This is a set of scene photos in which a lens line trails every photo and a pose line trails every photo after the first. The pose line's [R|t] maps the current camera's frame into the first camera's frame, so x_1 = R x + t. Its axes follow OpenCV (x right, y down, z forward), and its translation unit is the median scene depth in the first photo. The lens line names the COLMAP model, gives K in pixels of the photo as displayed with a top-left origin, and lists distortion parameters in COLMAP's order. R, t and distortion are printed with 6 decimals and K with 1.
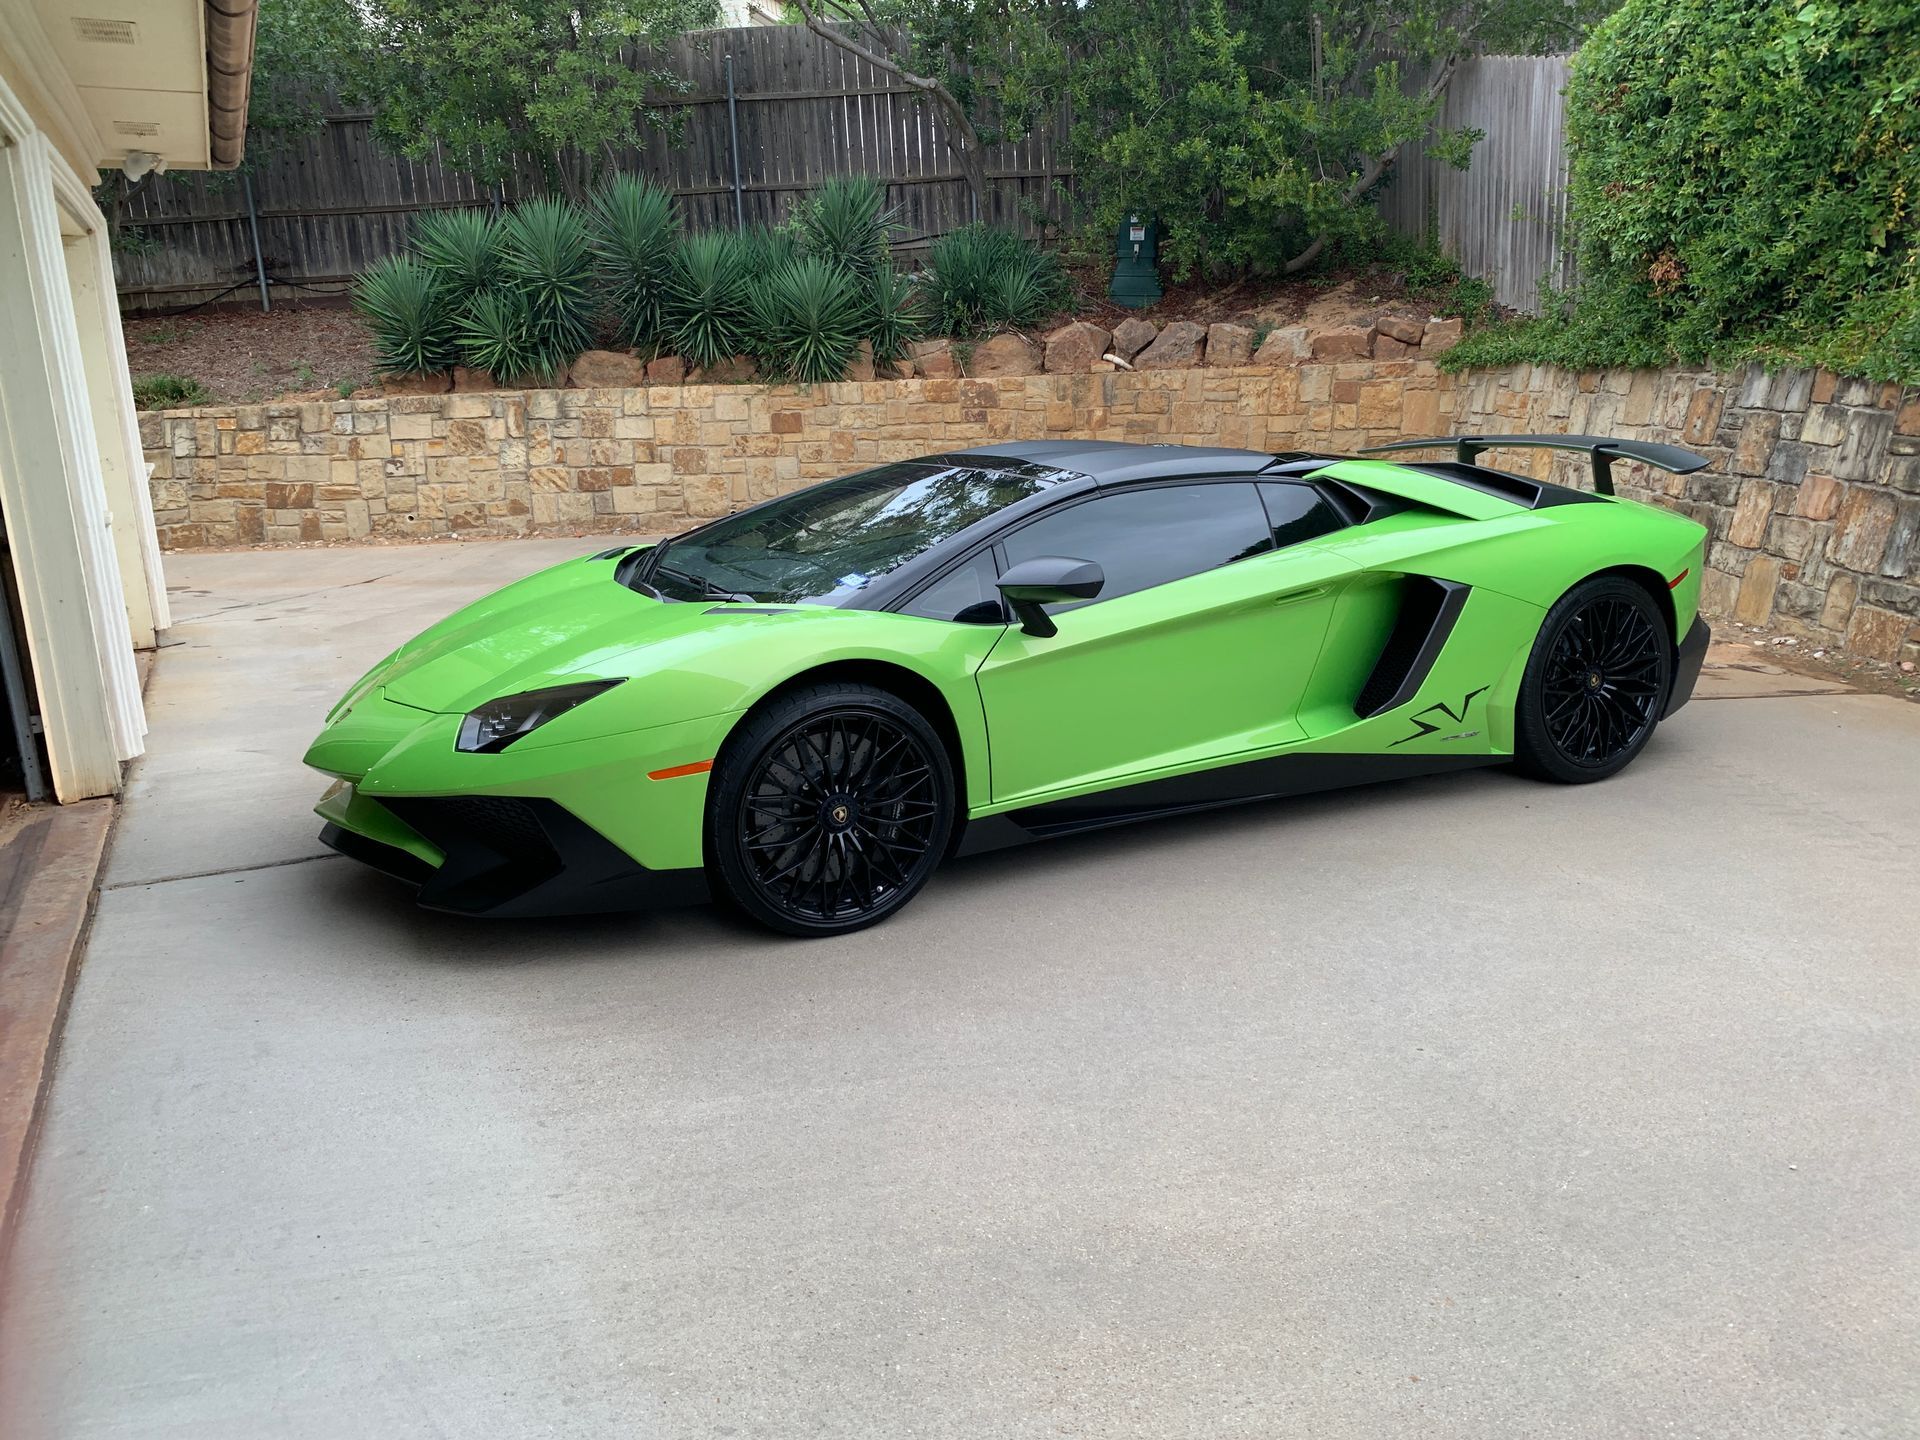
lens RADIAL K [[1455.4, 0, 960.0], [0, 1455.4, 720.0], [0, 0, 1]] dist [0.000036, 0.001984]
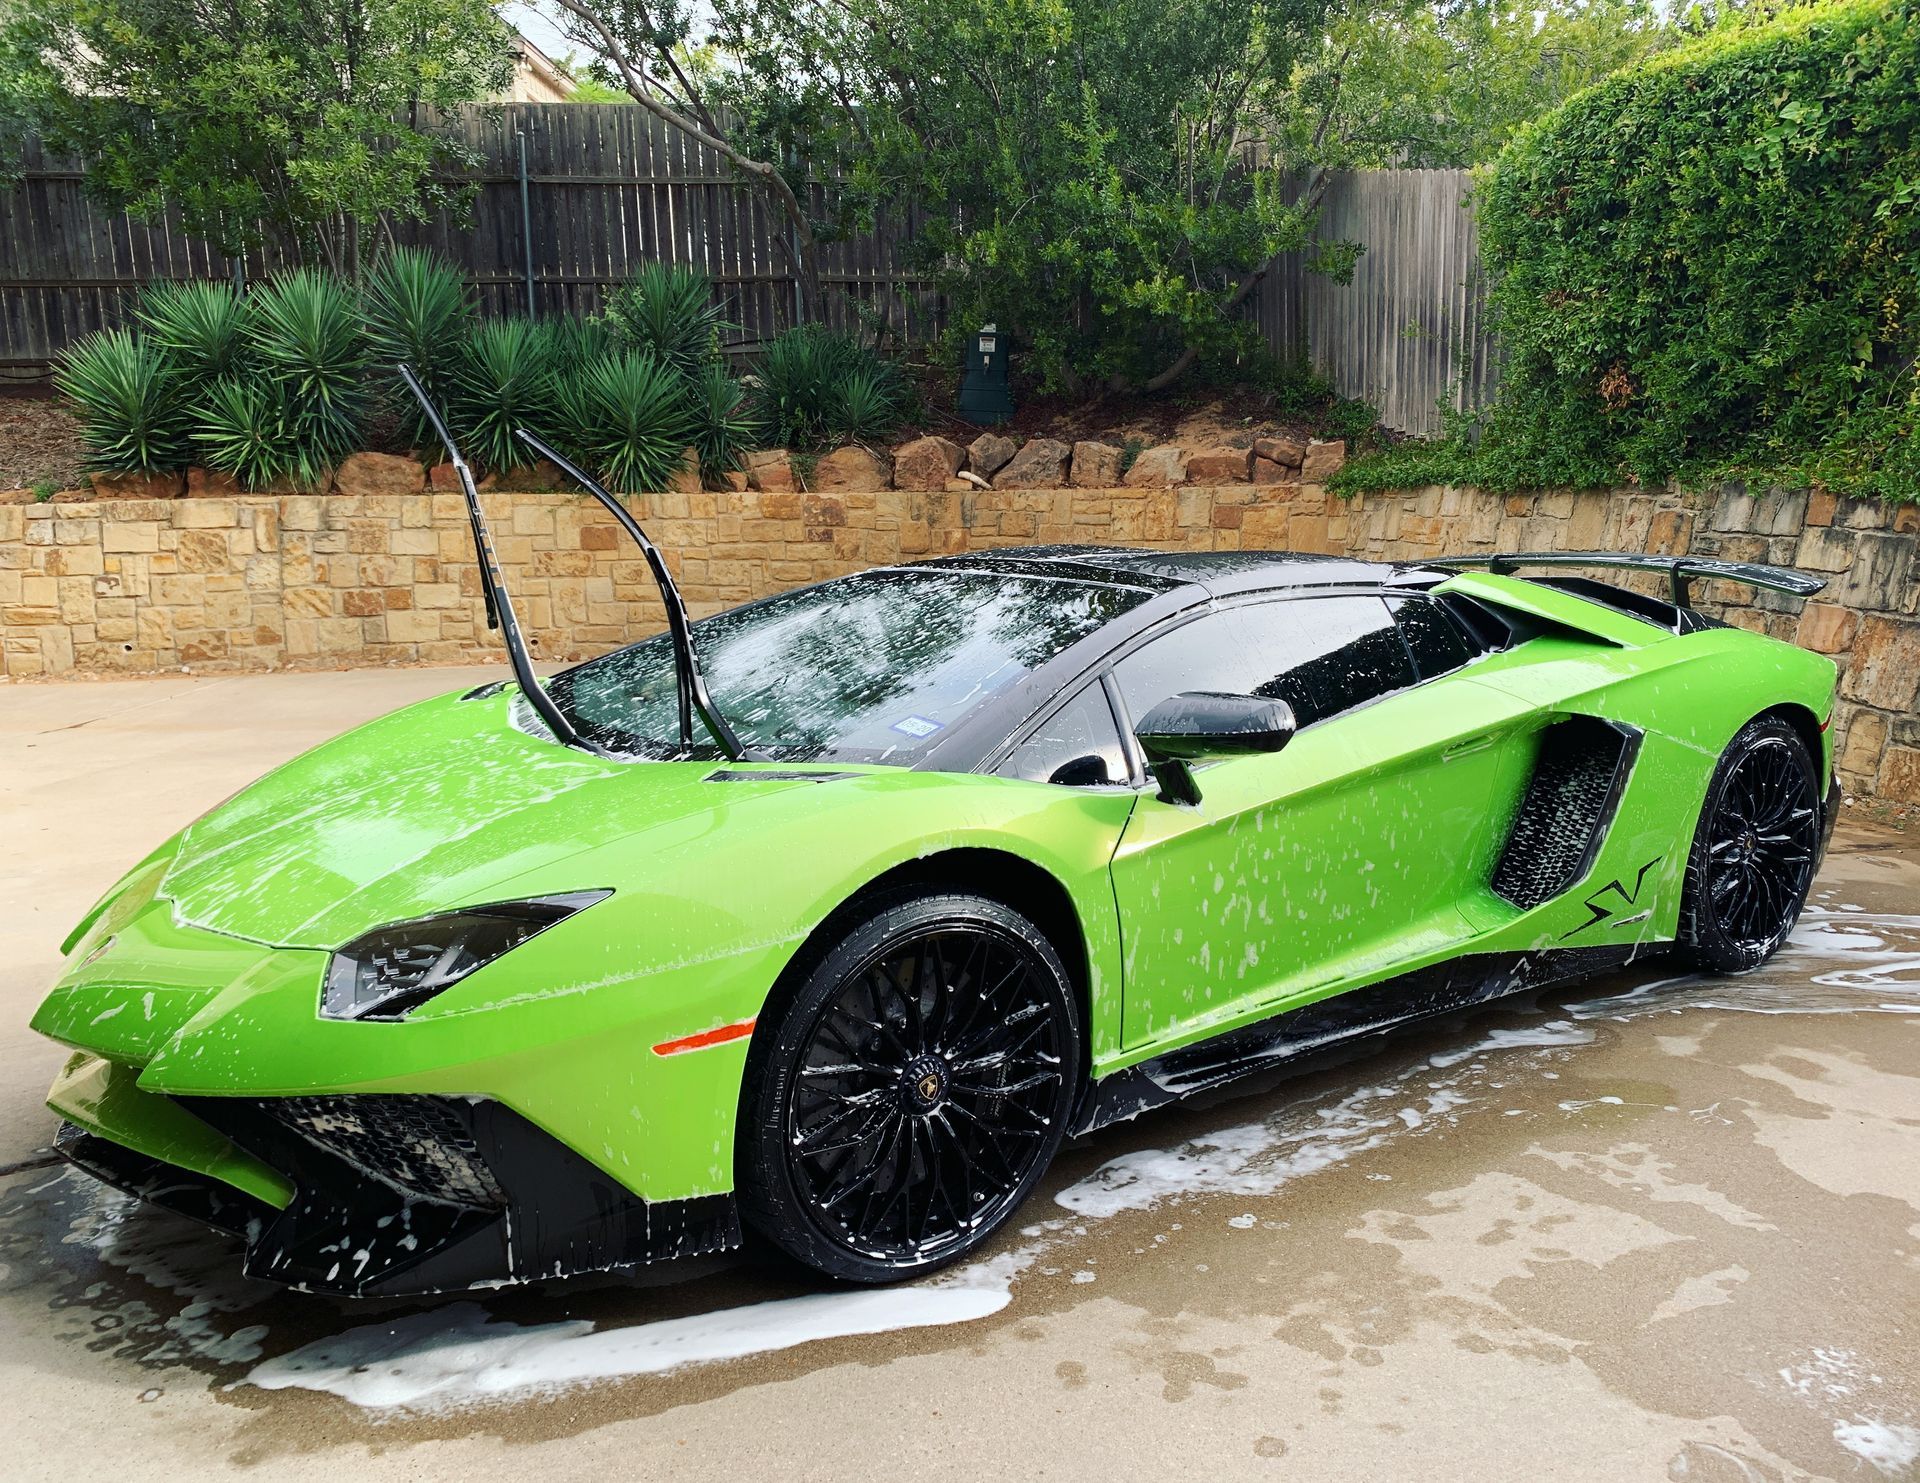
lens RADIAL K [[1474.6, 0, 960.1], [0, 1474.6, 756.6], [0, 0, 1]] dist [0.001286, -0.003306]
pose [[0.985208, -0.008441, 0.171153, -0.063341], [0.020256, 0.997520, -0.067405, -0.013409], [-0.170159, 0.069874, 0.982936, 0.119011]]
